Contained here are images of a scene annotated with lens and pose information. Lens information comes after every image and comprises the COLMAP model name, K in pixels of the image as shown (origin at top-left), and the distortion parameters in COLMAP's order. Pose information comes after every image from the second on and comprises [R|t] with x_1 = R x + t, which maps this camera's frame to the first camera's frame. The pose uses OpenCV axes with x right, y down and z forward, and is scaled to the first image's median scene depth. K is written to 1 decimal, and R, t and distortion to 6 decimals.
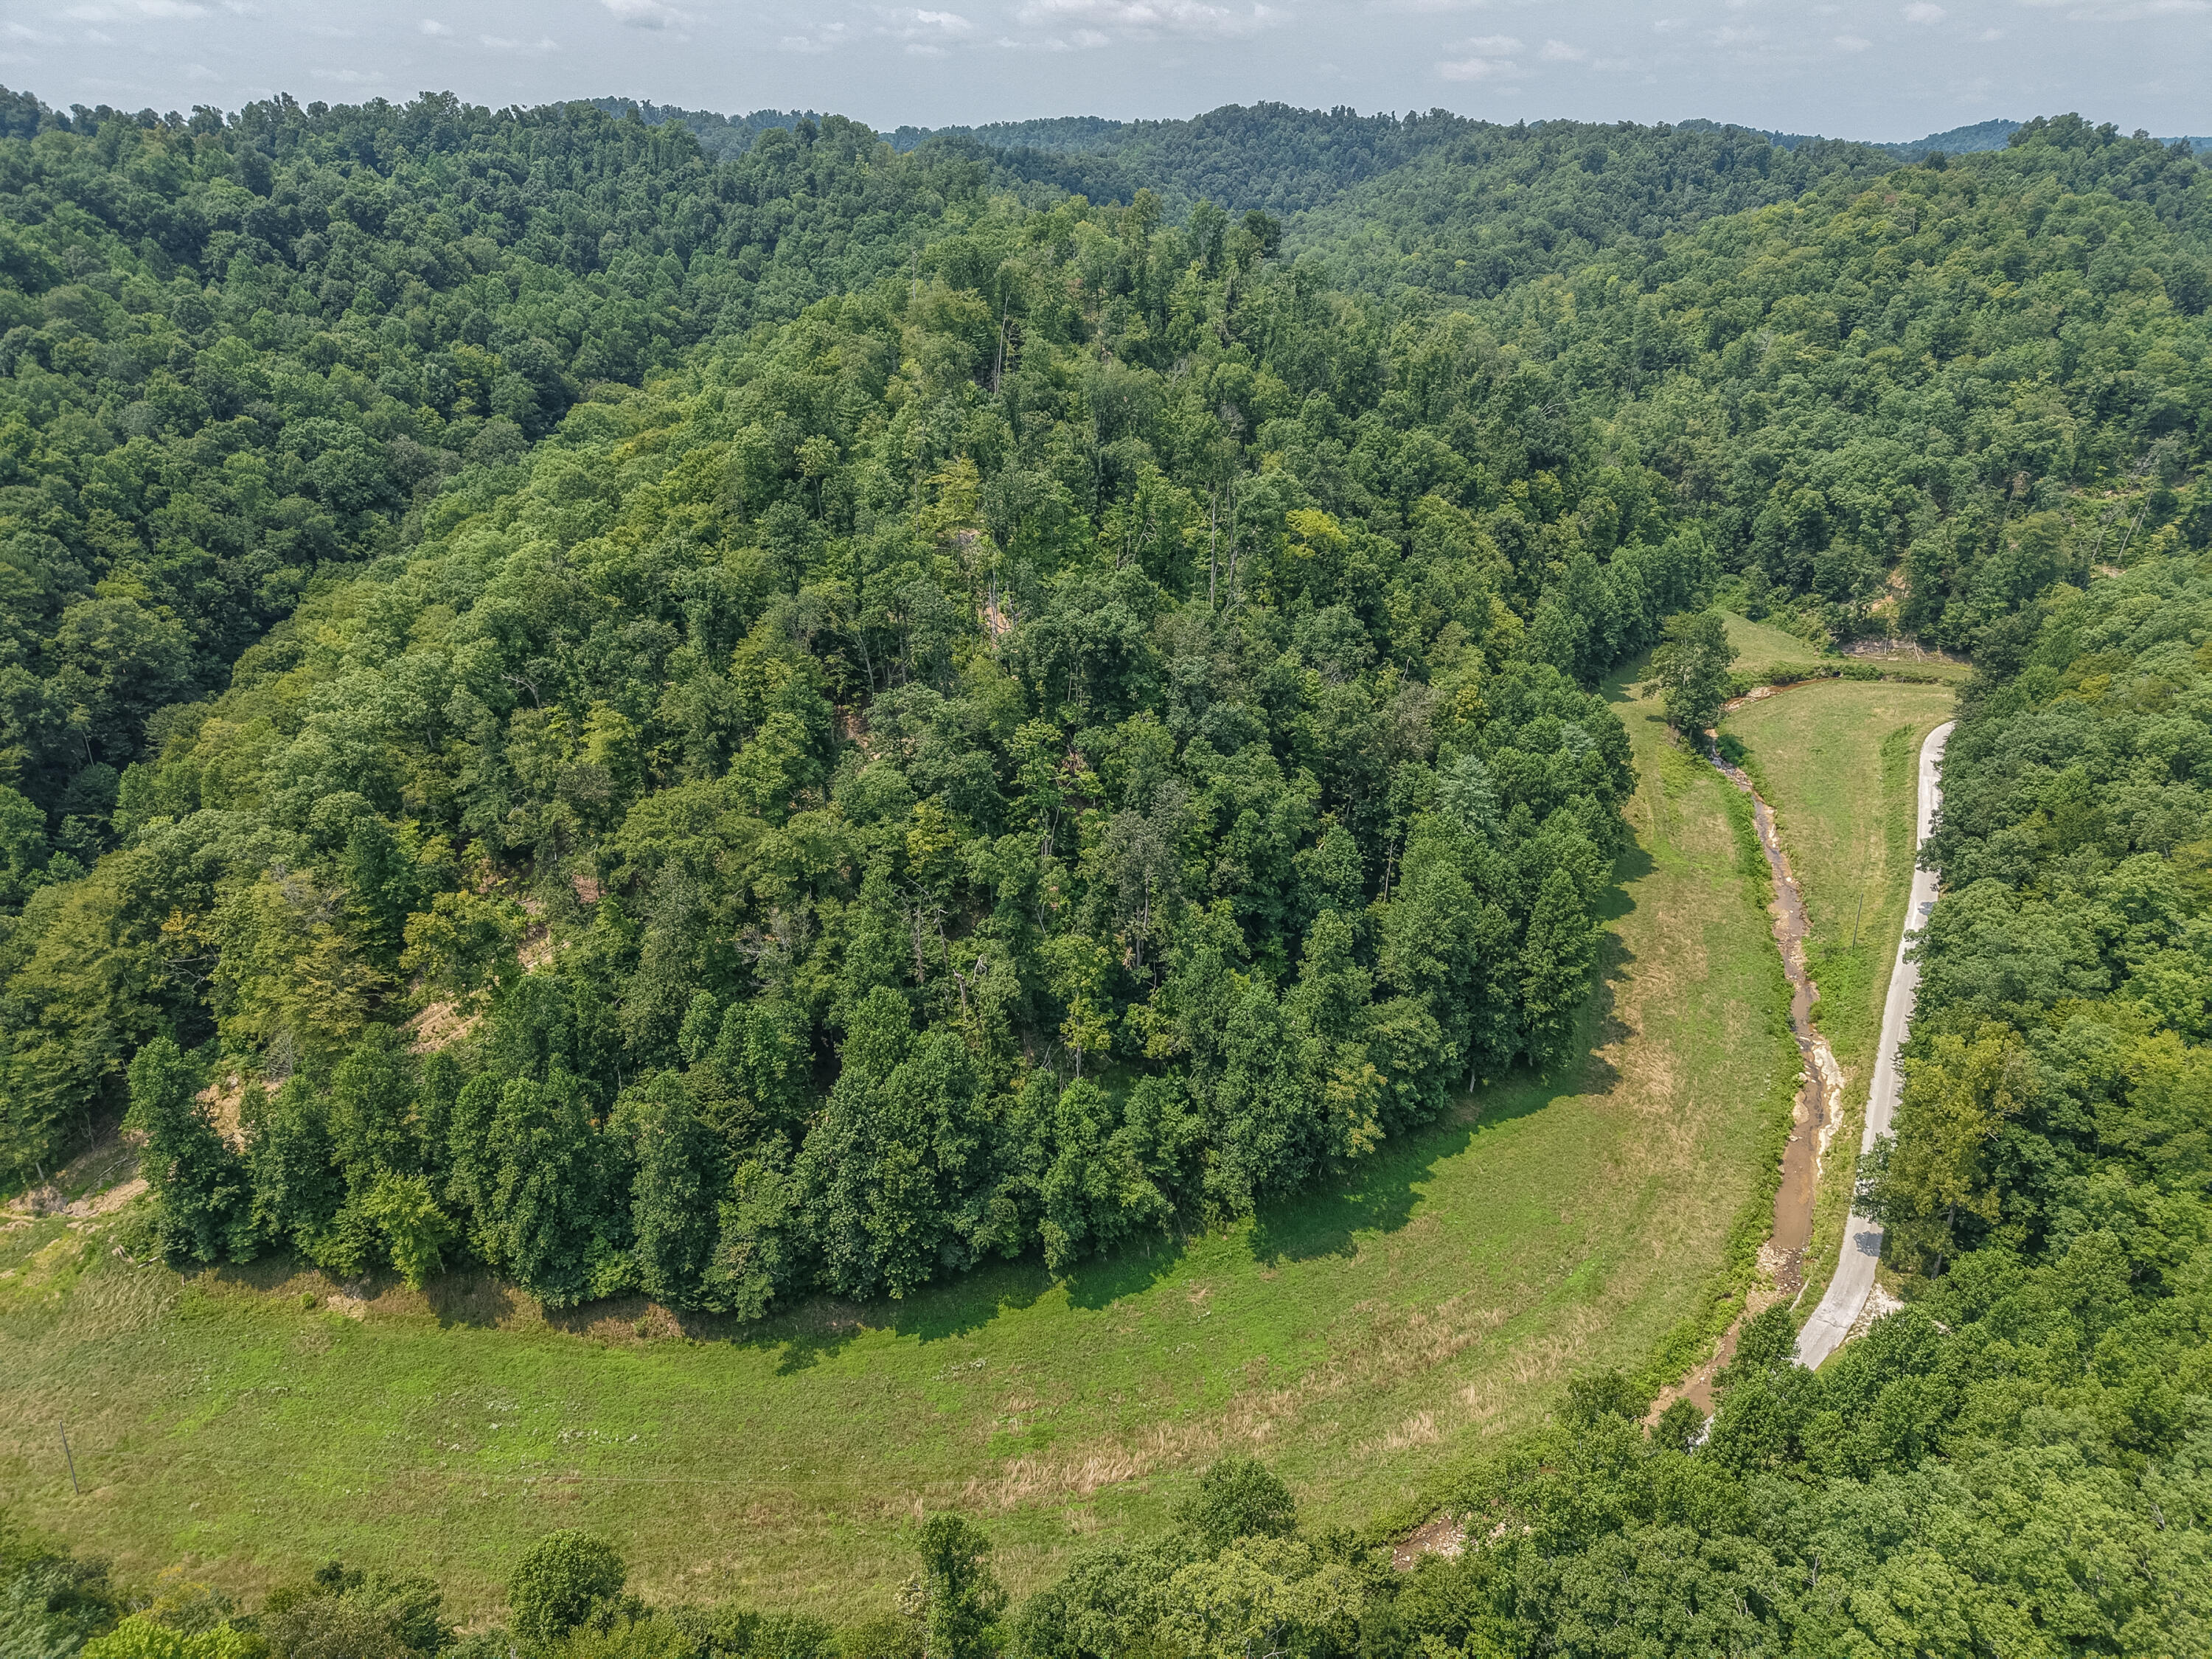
lens RADIAL K [[1471.1, 0, 1108.1], [0, 1471.1, 844.4], [0, 0, 1]] dist [0.008585, -0.005150]
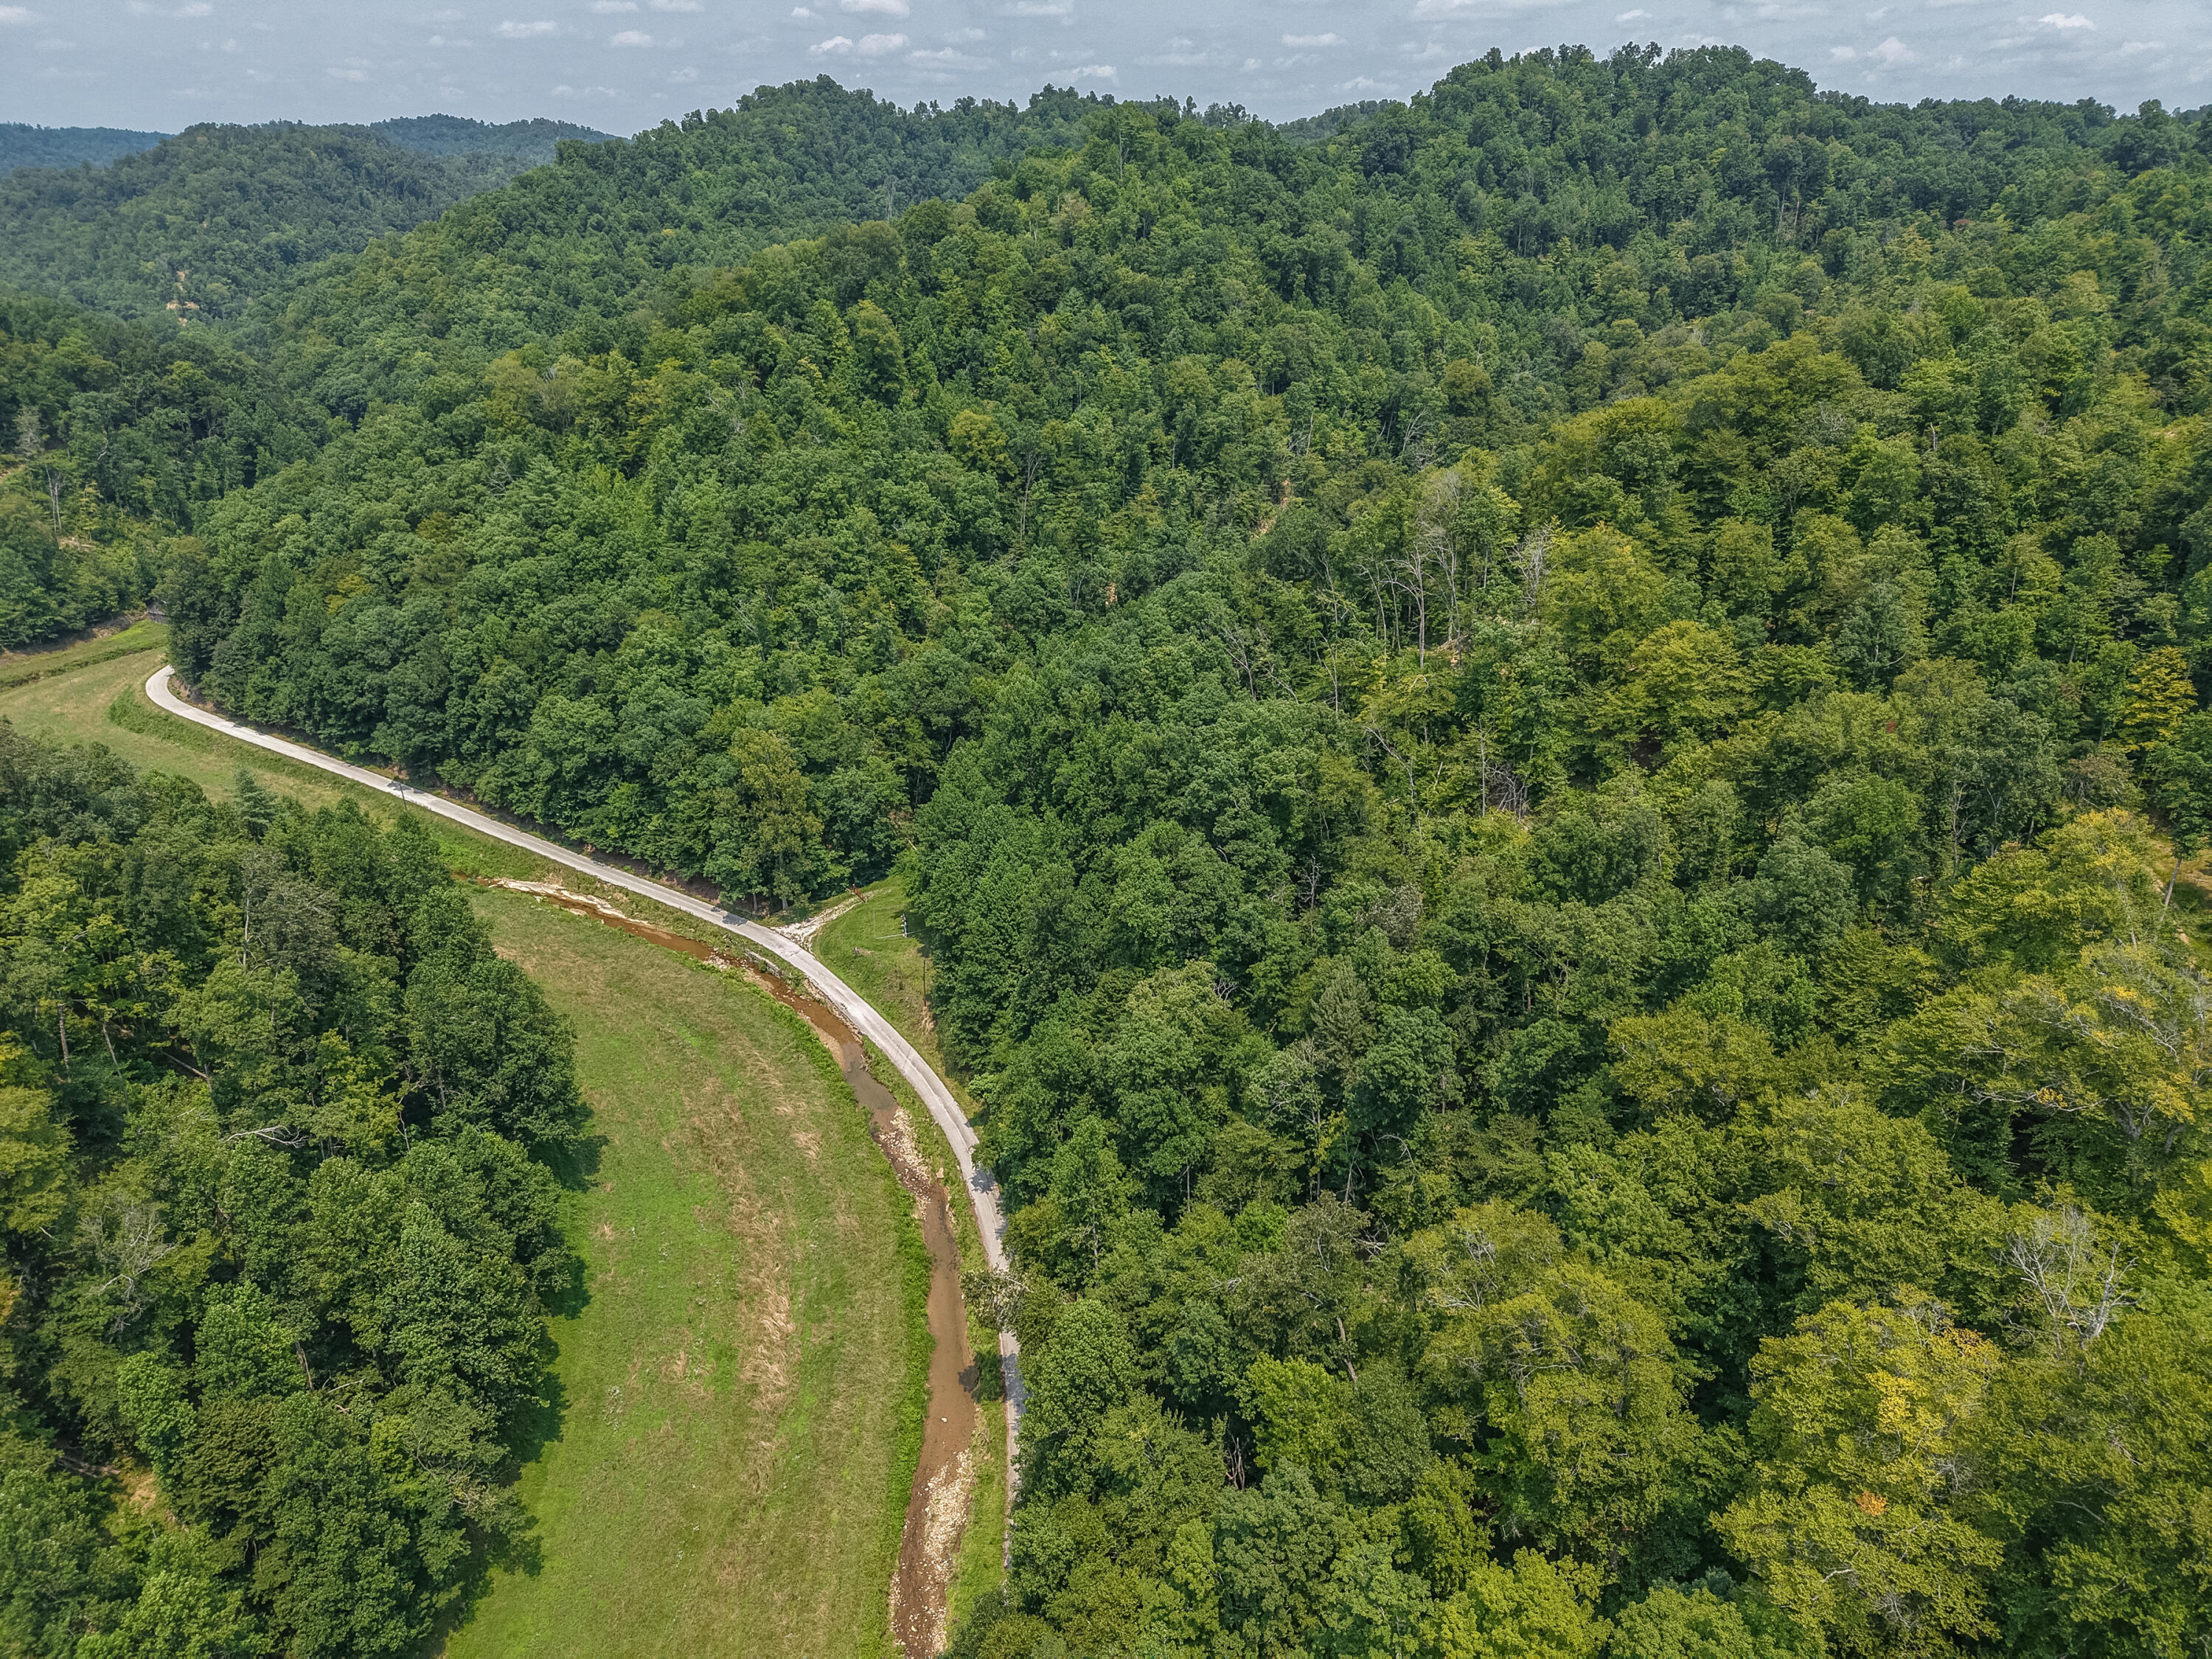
lens RADIAL K [[1471.1, 0, 1108.1], [0, 1471.1, 844.4], [0, 0, 1]] dist [0.008585, -0.005150]
pose [[0.063470, -0.414148, 0.907994, -0.721758], [0.410822, 0.840007, 0.354421, -0.147970], [-0.909504, 0.350528, 0.223456, 0.301396]]
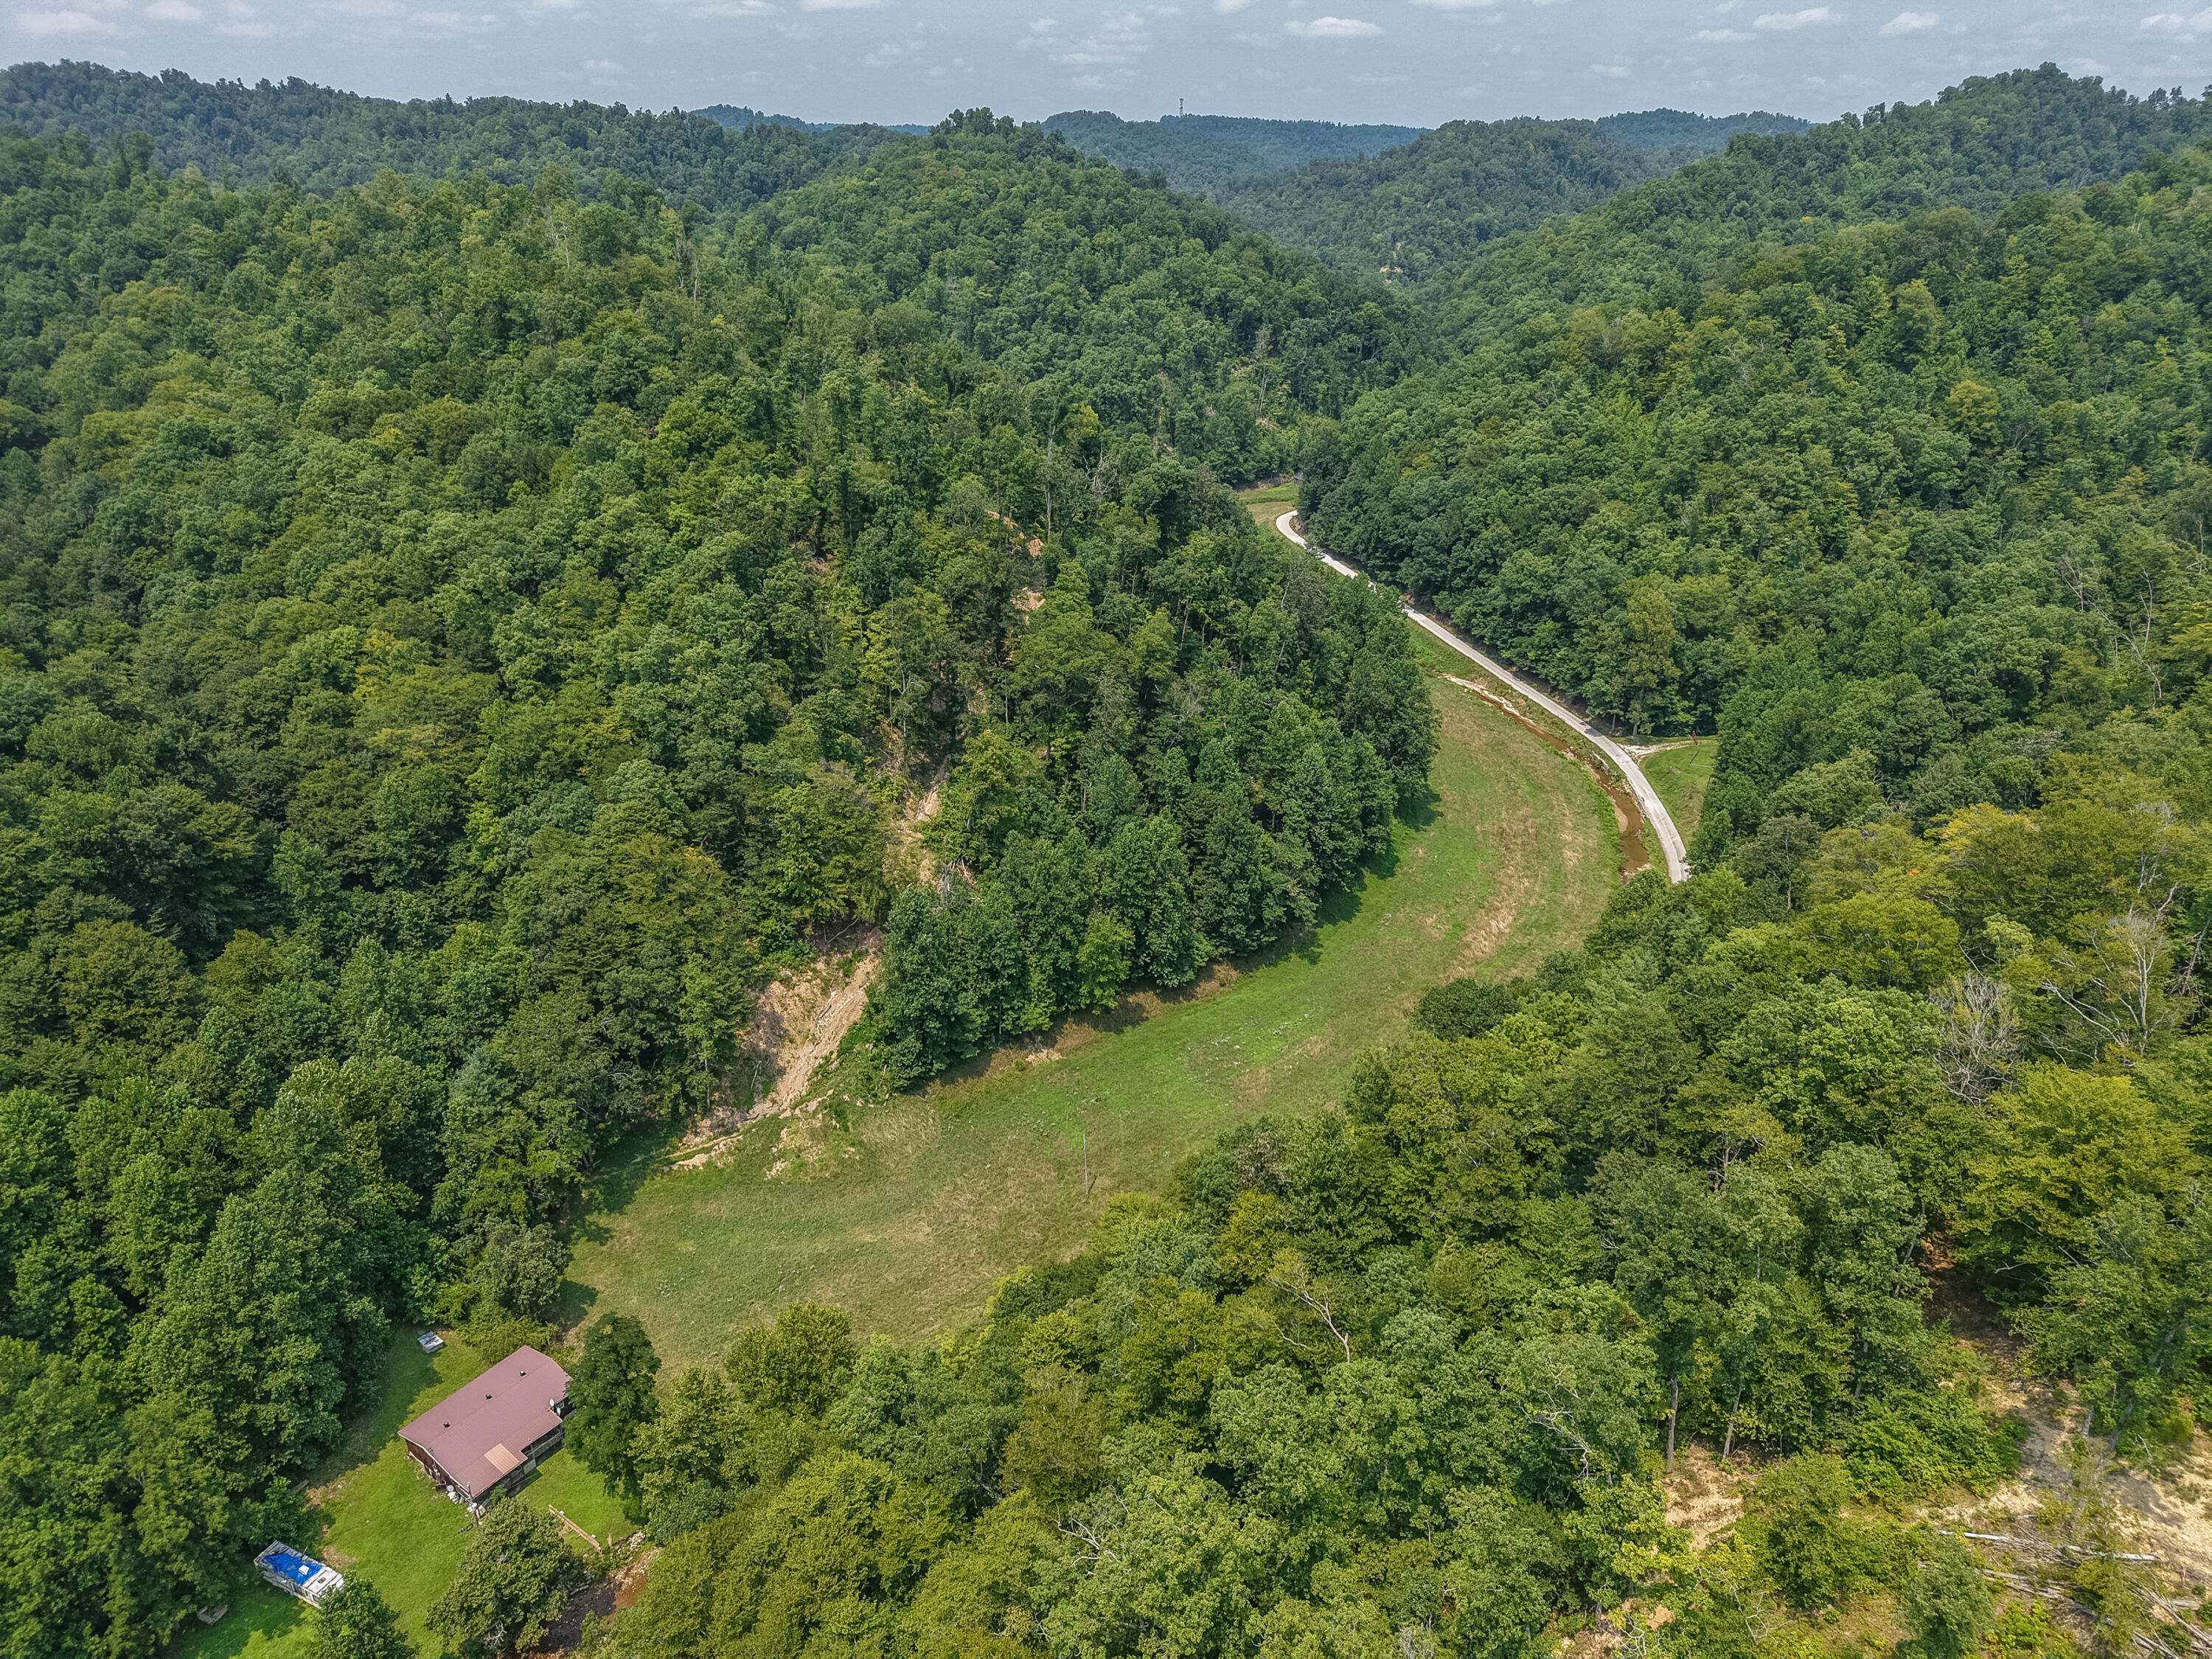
lens RADIAL K [[1471.1, 0, 1108.1], [0, 1471.1, 844.4], [0, 0, 1]] dist [0.008585, -0.005150]
pose [[0.704609, -0.293785, 0.645923, -1.150261], [0.284355, 0.950886, 0.122301, -0.001312], [-0.650129, 0.097498, 0.753542, -0.010372]]
